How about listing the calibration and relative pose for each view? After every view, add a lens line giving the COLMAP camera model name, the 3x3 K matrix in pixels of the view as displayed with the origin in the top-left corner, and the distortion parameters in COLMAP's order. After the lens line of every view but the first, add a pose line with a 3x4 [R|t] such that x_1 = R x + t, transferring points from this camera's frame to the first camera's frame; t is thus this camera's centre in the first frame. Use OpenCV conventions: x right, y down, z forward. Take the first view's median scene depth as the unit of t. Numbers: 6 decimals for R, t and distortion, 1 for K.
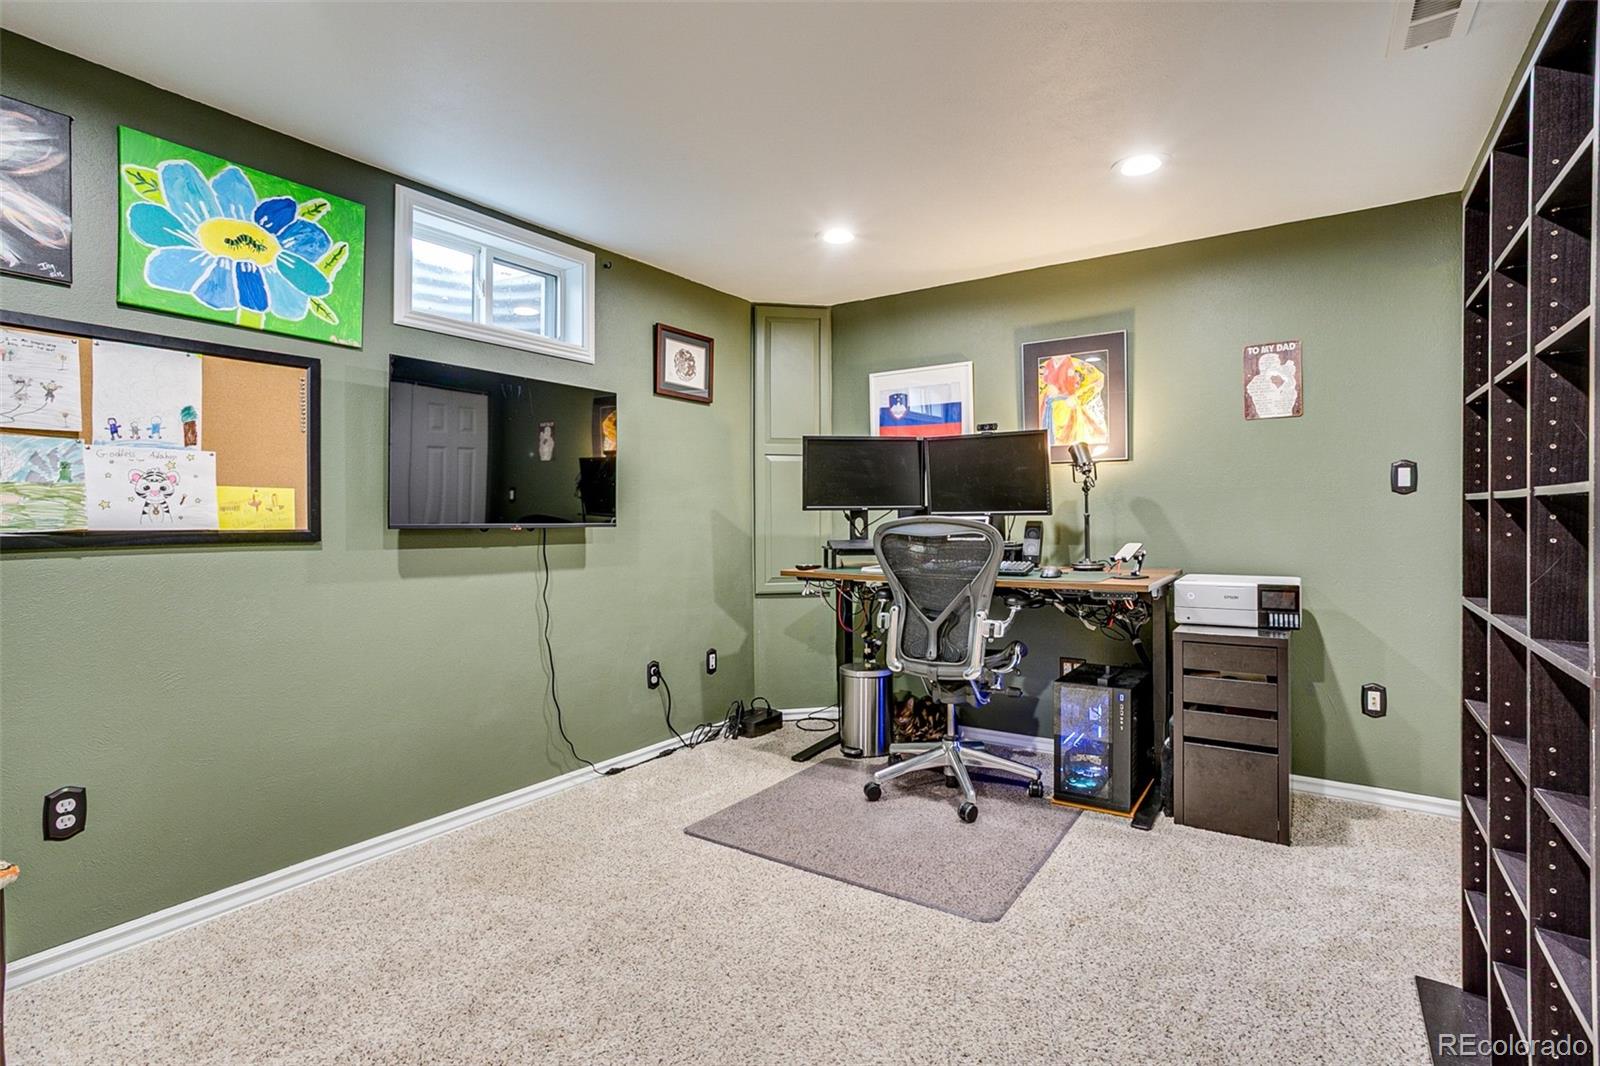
lens RADIAL K [[782.4, 0, 782.1], [0, 782.4, 508.8], [0, 0, 1]] dist [-0.055099, 0.039336]
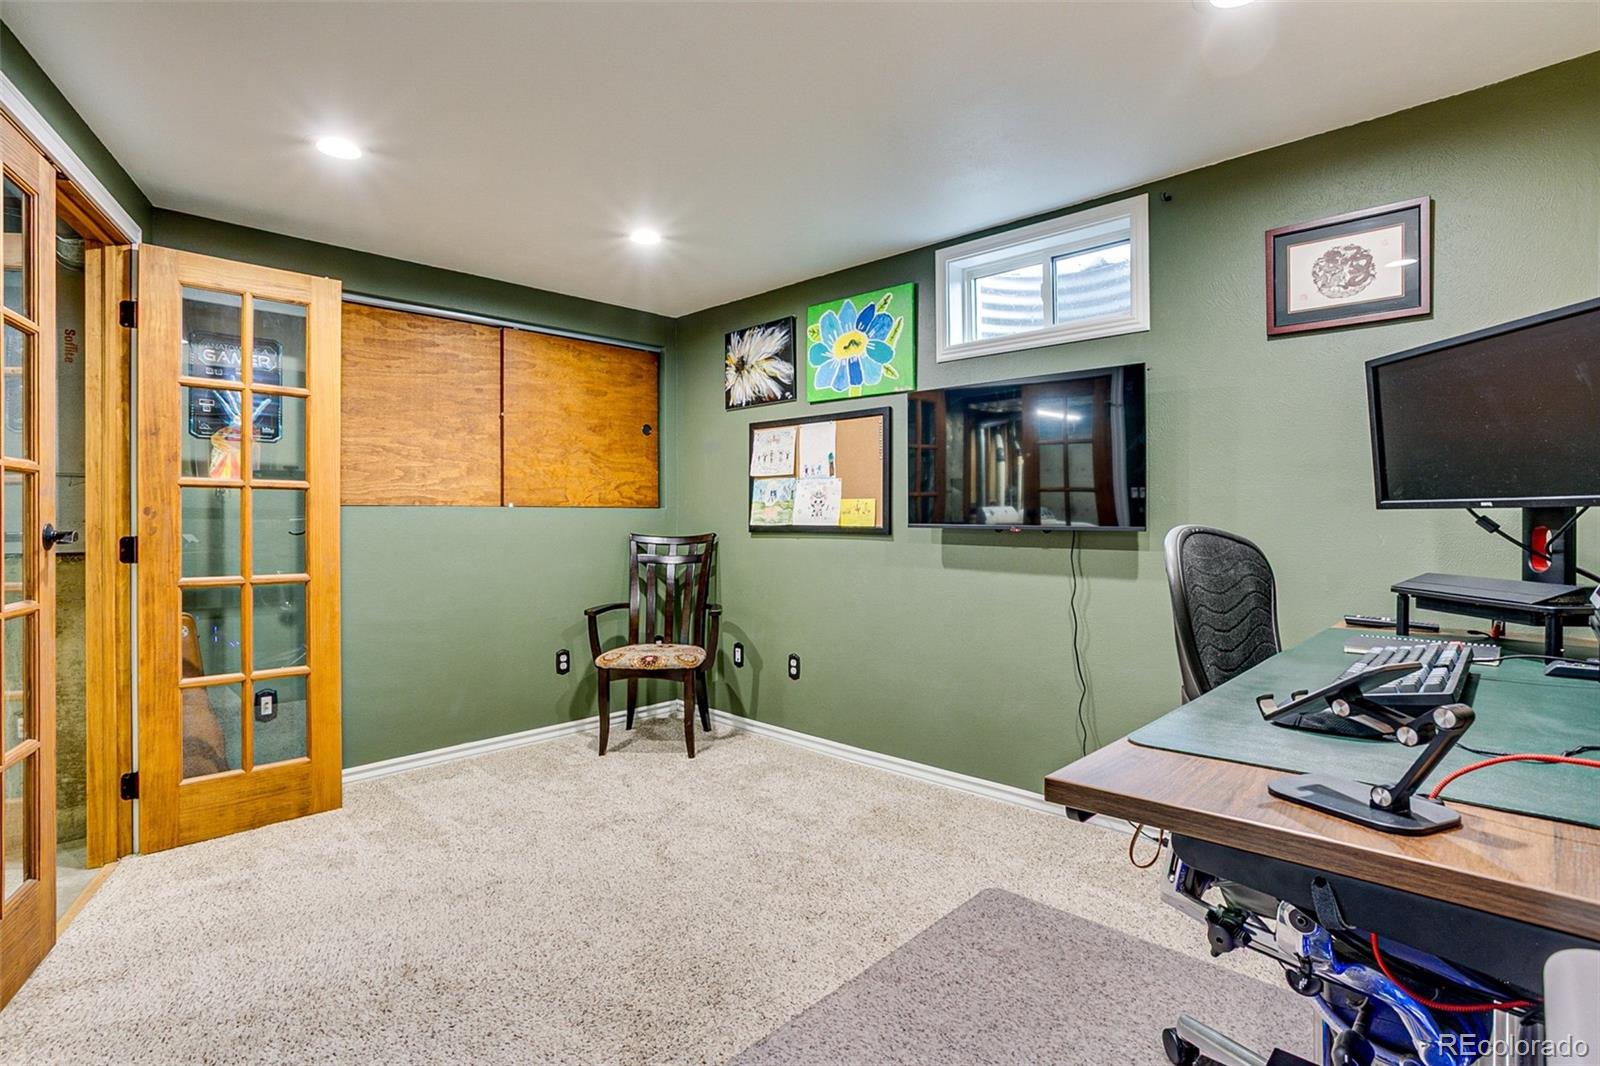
lens RADIAL K [[782.4, 0, 782.1], [0, 782.4, 508.8], [0, 0, 1]] dist [-0.055099, 0.039336]
pose [[-0.159281, -0.000897, -0.987233, 0.750448], [0.017187, 0.999846, -0.003682, -0.003874], [0.987084, -0.017554, -0.159241, 0.911472]]
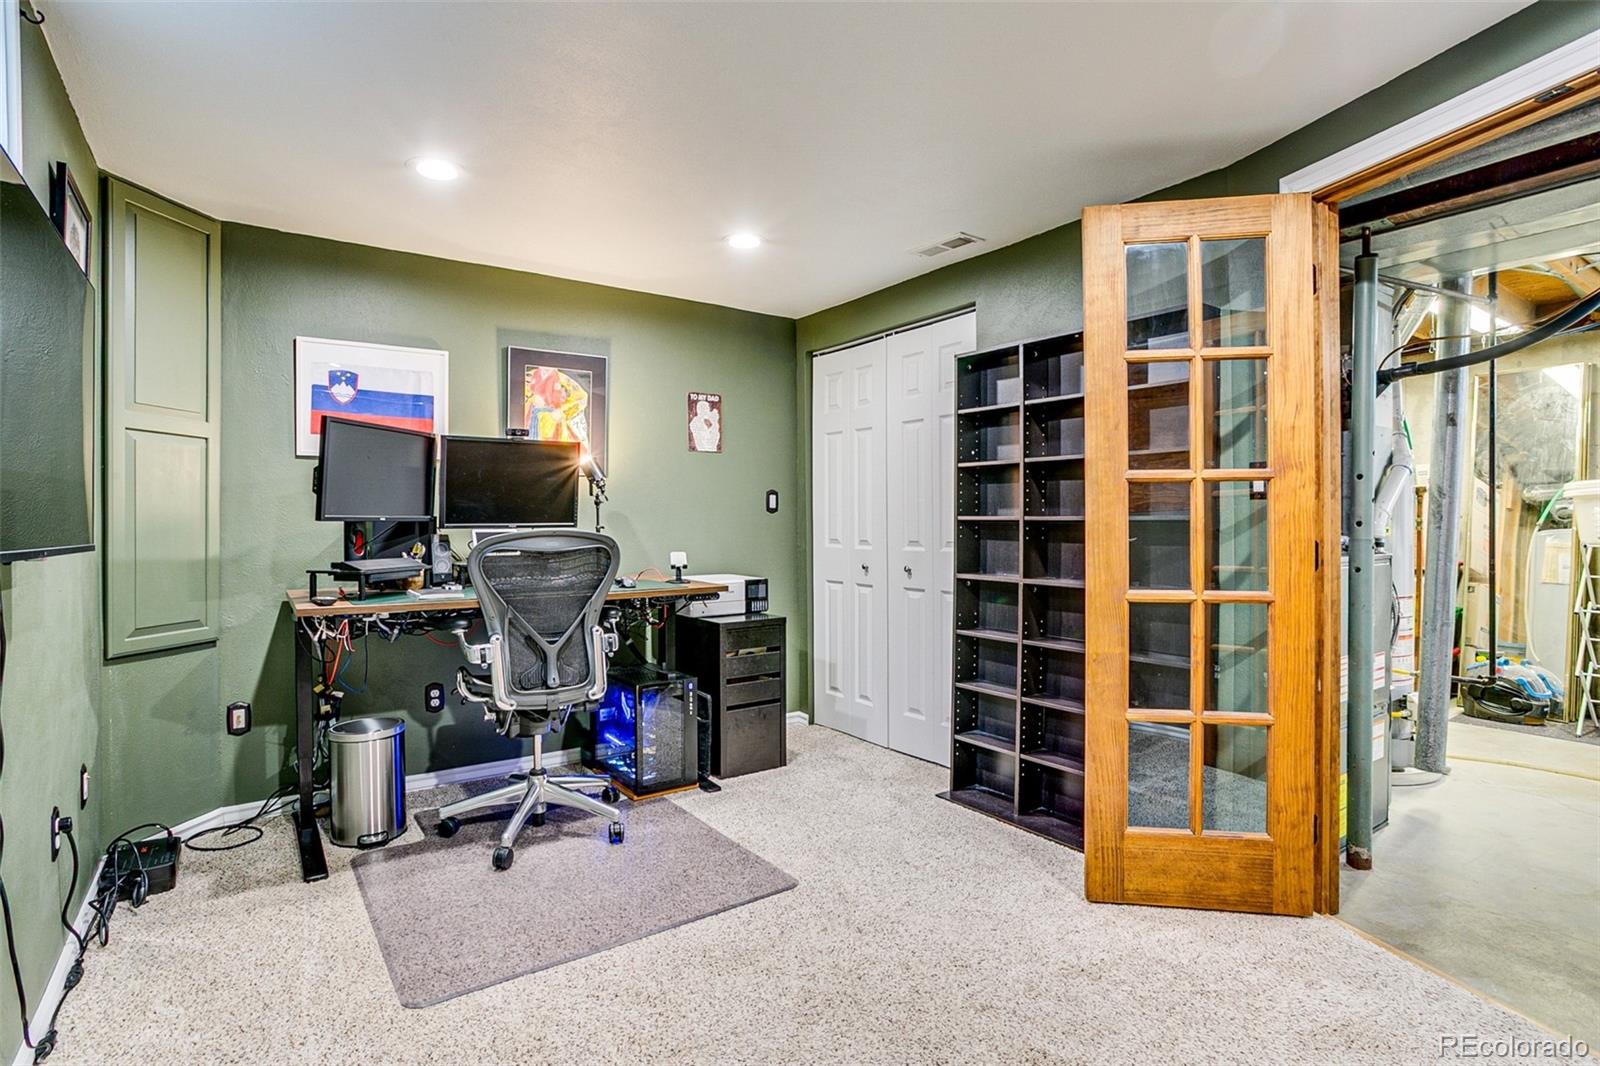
lens RADIAL K [[801.5, 0, 776.5], [0, 801.5, 529.1], [0, 0, 1]] dist [-0.040670, 0.029908]
pose [[0.353547, -0.002749, 0.935413, -0.627887], [-0.008472, 0.999945, 0.006141, 0.001657], [-0.935378, -0.010096, 0.353504, 0.460264]]
